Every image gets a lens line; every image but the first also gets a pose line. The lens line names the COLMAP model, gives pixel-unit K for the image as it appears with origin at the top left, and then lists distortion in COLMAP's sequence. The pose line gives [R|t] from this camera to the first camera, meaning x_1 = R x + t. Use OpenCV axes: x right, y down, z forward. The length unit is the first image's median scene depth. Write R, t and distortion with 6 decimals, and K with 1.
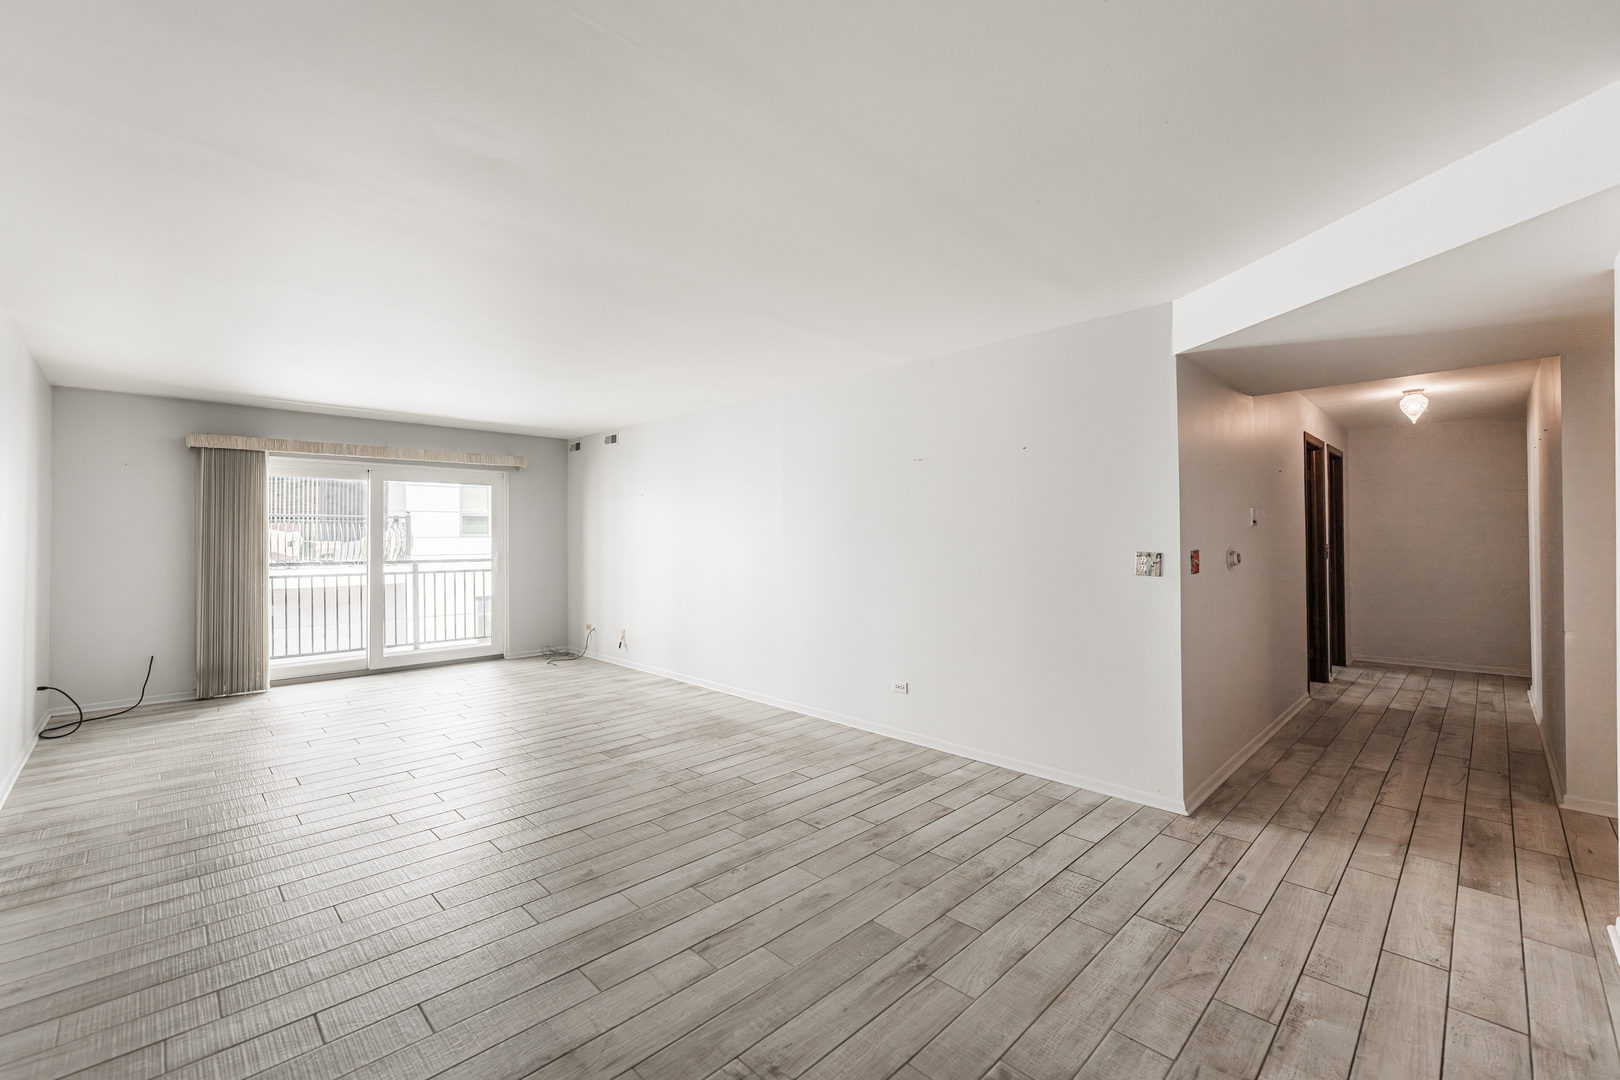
lens RADIAL K [[670.7, 0, 802.7], [0, 670.7, 533.5], [0, 0, 1]] dist [-0.000138, -0.000163]
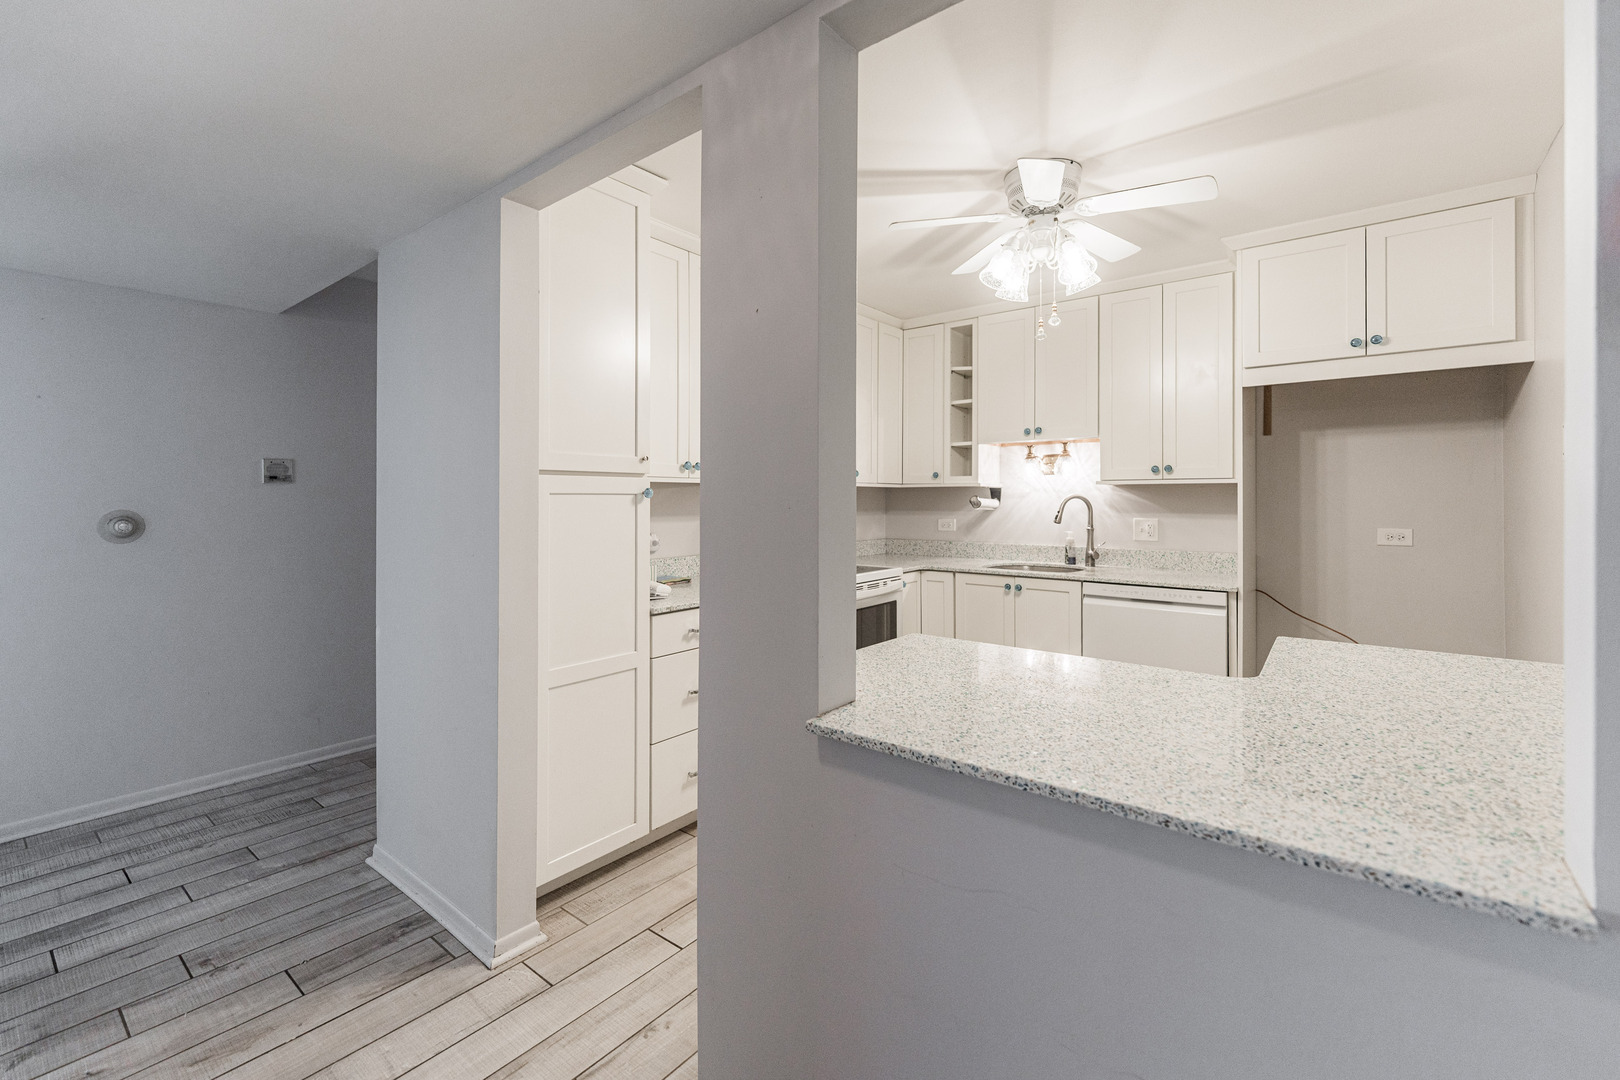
lens RADIAL K [[689.2, 0, 807.4], [0, 689.2, 497.9], [0, 0, 1]] dist [-0.000328, -0.000461]
pose [[0.991934, 0.001740, 0.126743, 1.675953], [-0.001865, 0.999998, 0.000867, 0.004299], [-0.126741, -0.001096, 0.991935, 0.198707]]
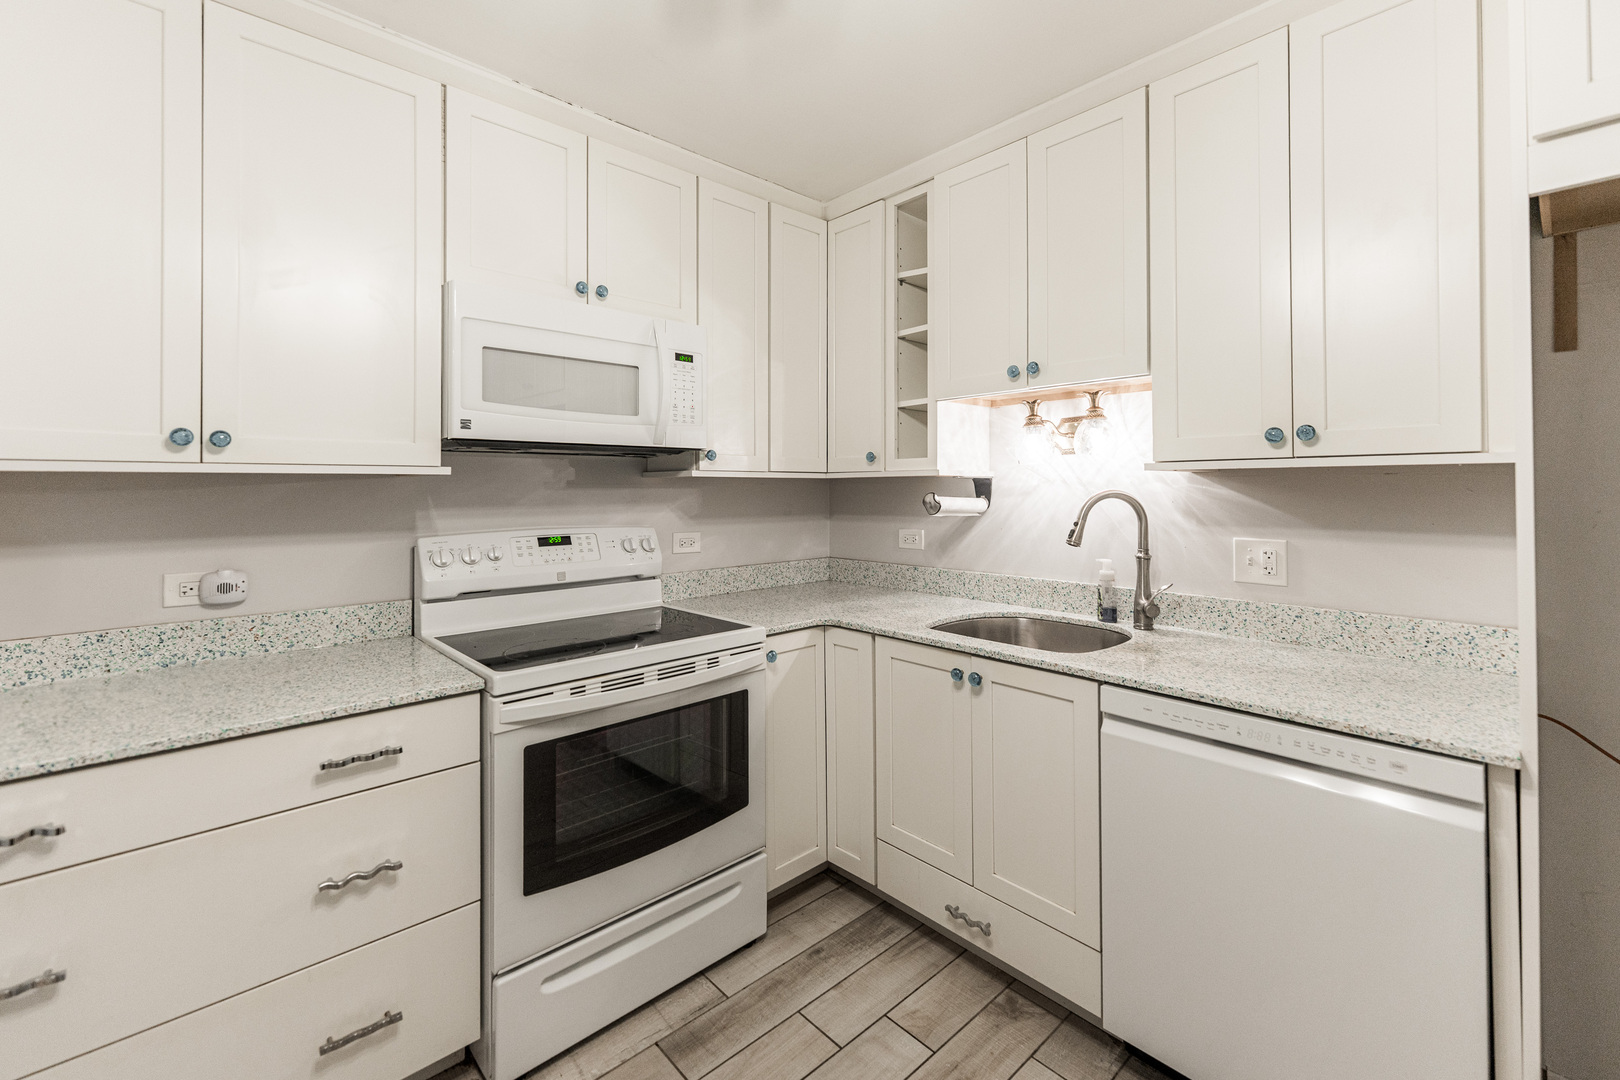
lens RADIAL K [[676.9, 0, 806.8], [0, 676.9, 481.7], [0, 0, 1]] dist [0.000884, 0.000029]
pose [[0.999222, -0.002562, -0.039354, 2.091536], [0.002259, 0.999967, -0.007742, -0.006368], [0.039373, 0.007647, 0.999195, 0.778868]]
